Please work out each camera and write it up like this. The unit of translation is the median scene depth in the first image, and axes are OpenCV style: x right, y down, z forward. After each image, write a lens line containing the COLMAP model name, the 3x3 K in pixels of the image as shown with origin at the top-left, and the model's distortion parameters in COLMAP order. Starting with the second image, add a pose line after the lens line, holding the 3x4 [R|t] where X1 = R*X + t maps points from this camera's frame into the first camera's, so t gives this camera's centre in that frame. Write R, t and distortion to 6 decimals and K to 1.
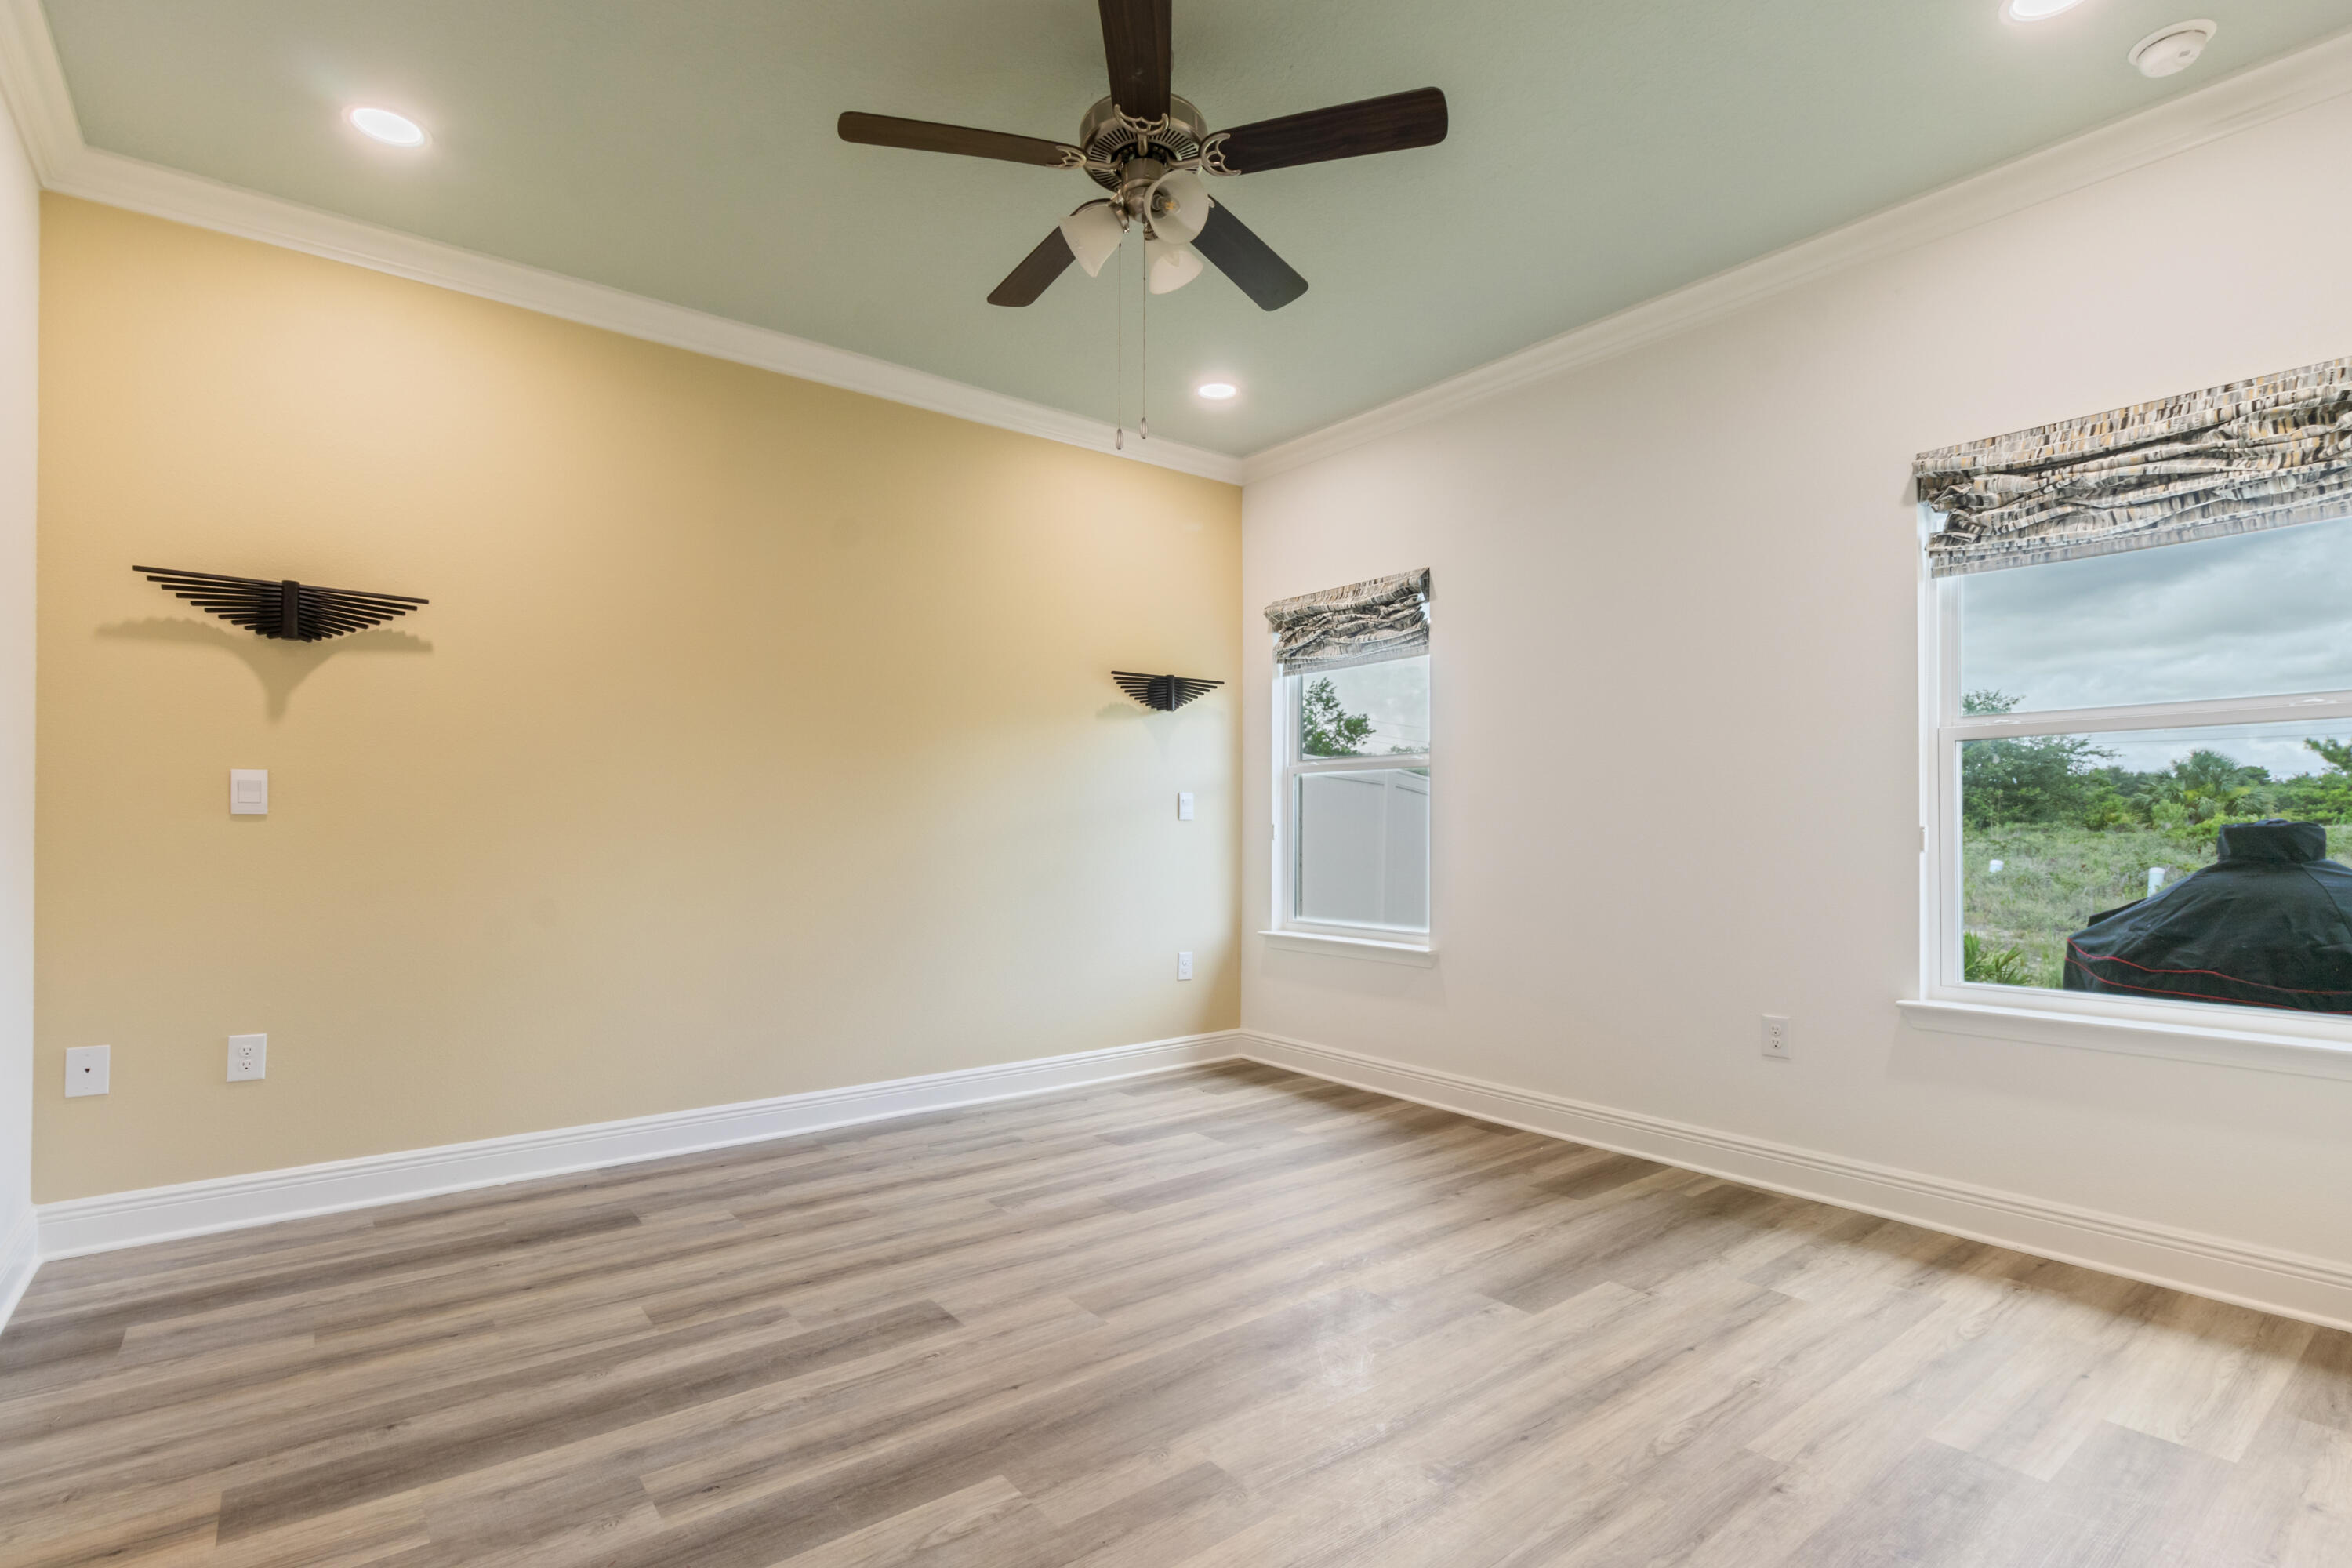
lens RADIAL K [[1096.3, 0, 1170.2], [0, 1096.3, 803.7], [0, 0, 1]] dist [0.000853, 0.001201]
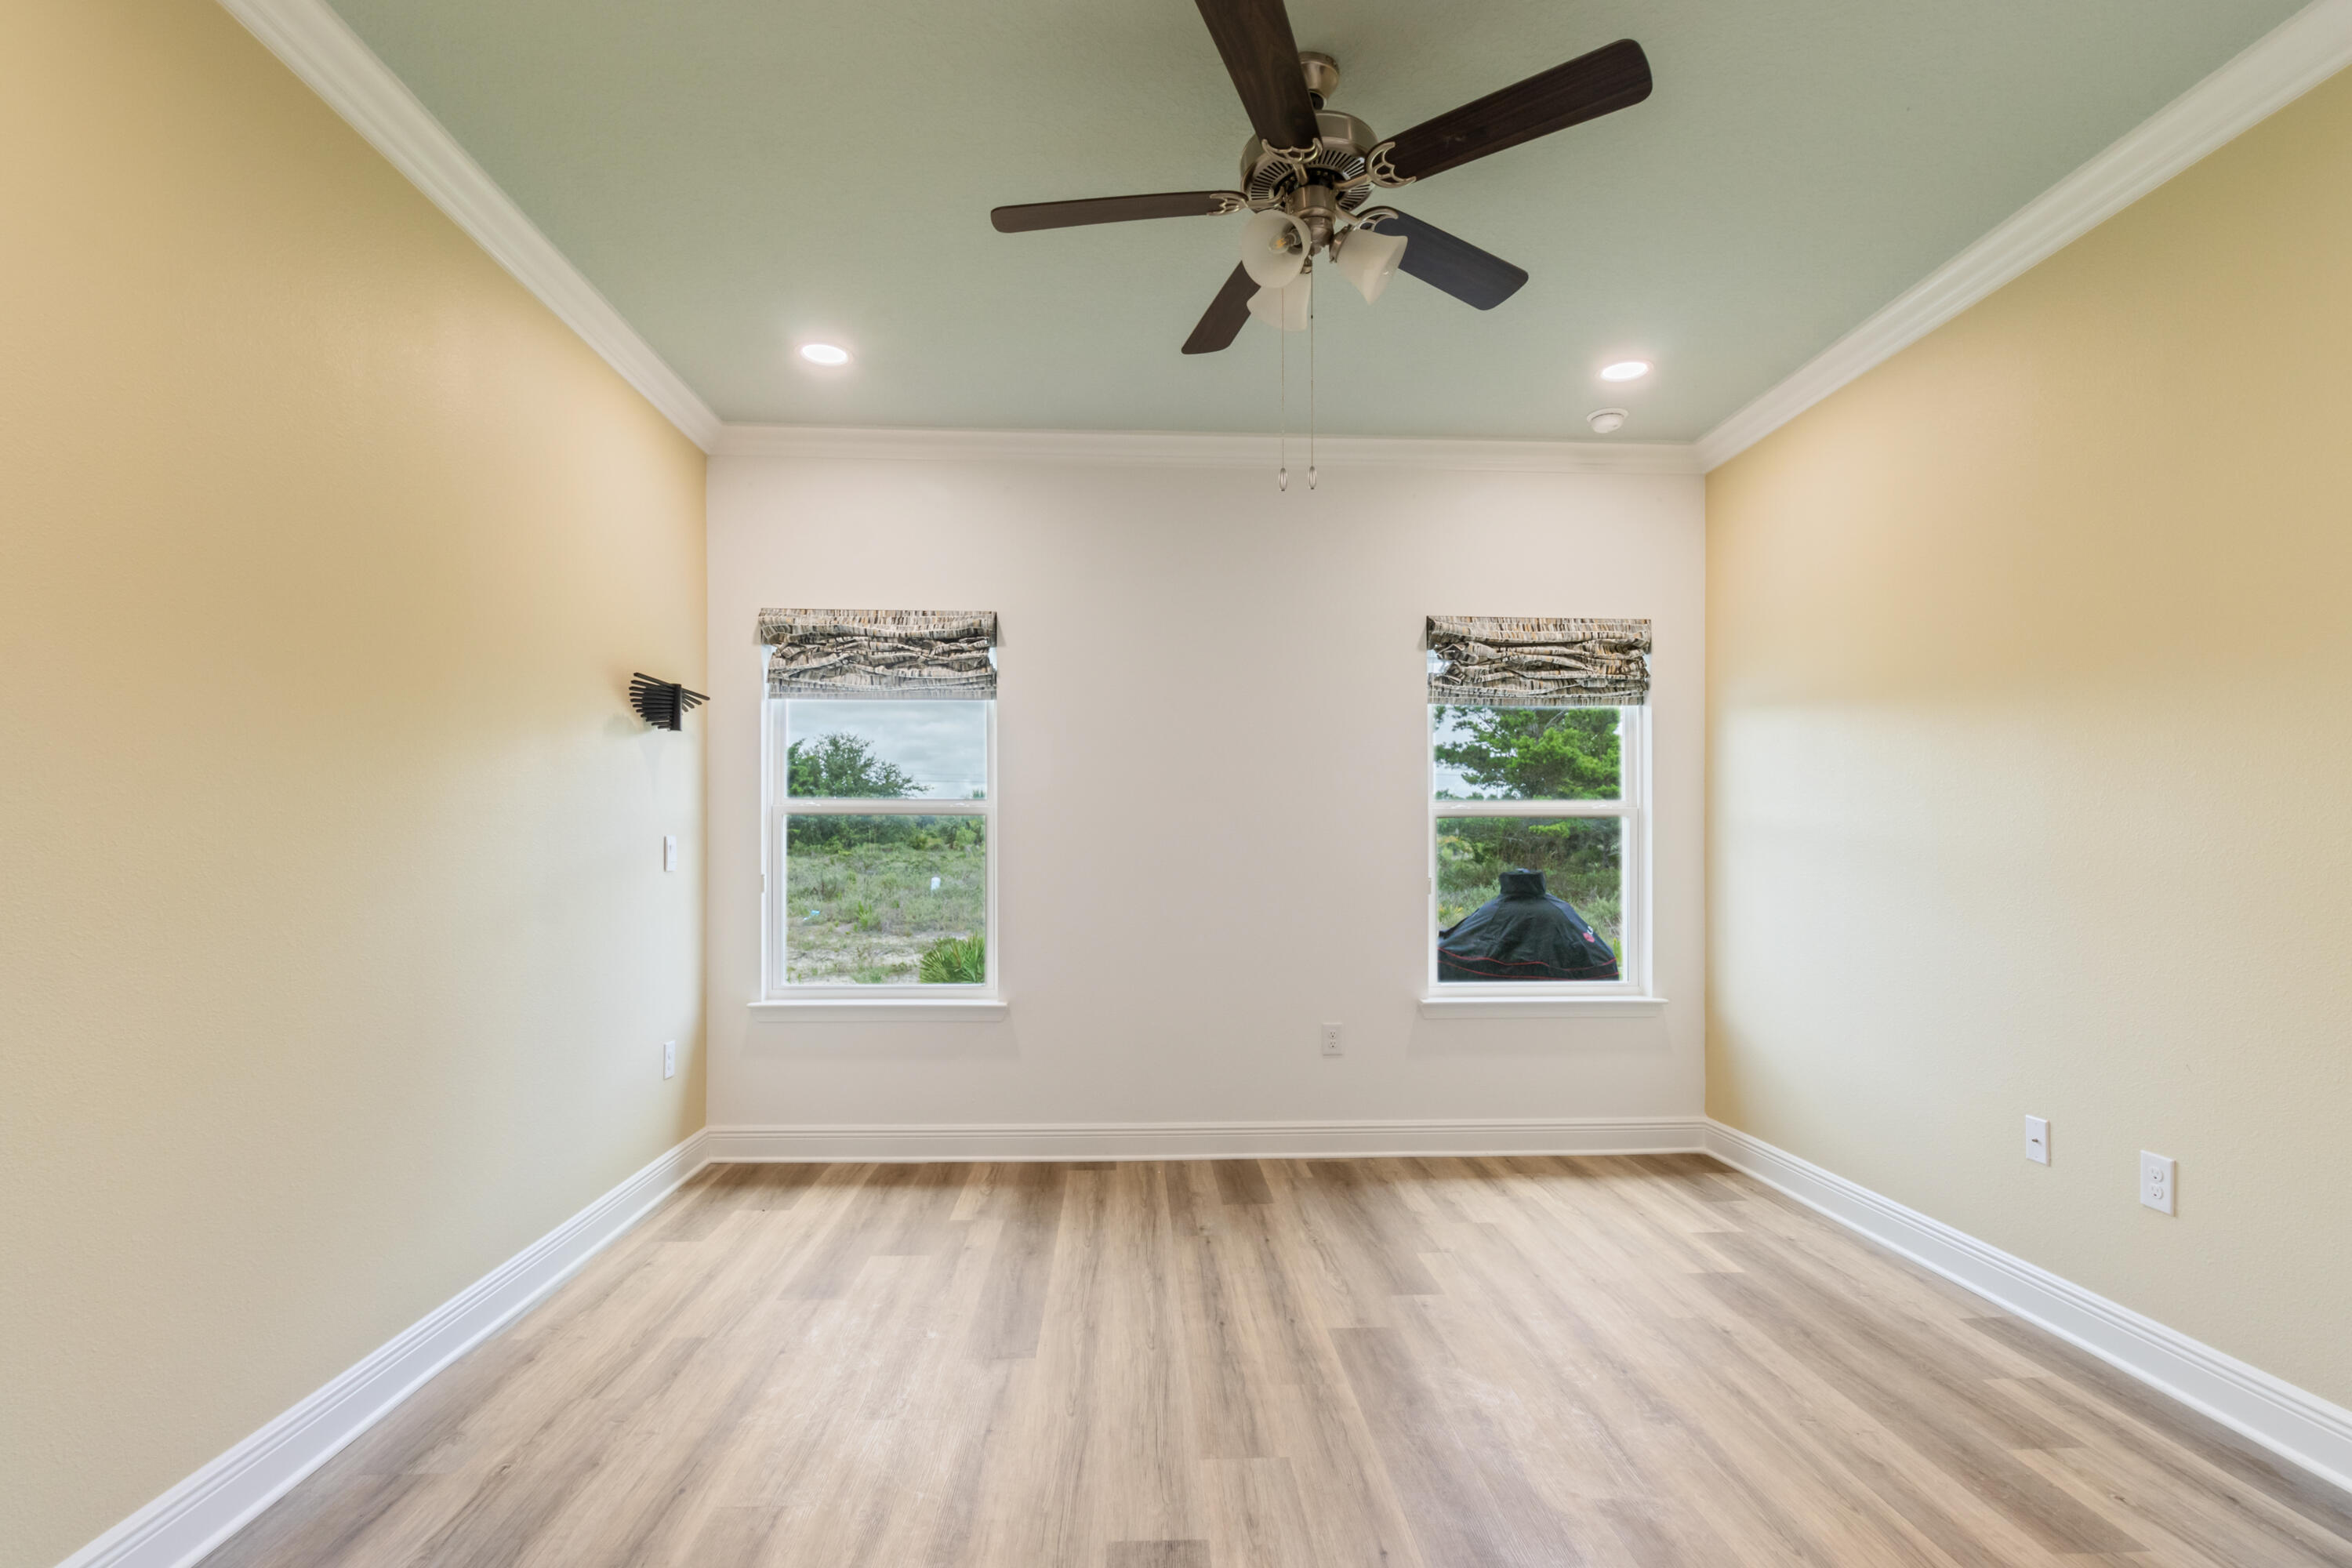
lens RADIAL K [[1096.3, 0, 1150.6], [0, 1096.3, 832.7], [0, 0, 1]] dist [0.000853, 0.001201]
pose [[0.590860, 0.010018, 0.806712, -0.540171], [-0.018031, 0.999837, 0.000790, -0.025422], [-0.806573, -0.015013, 0.590944, 0.354457]]
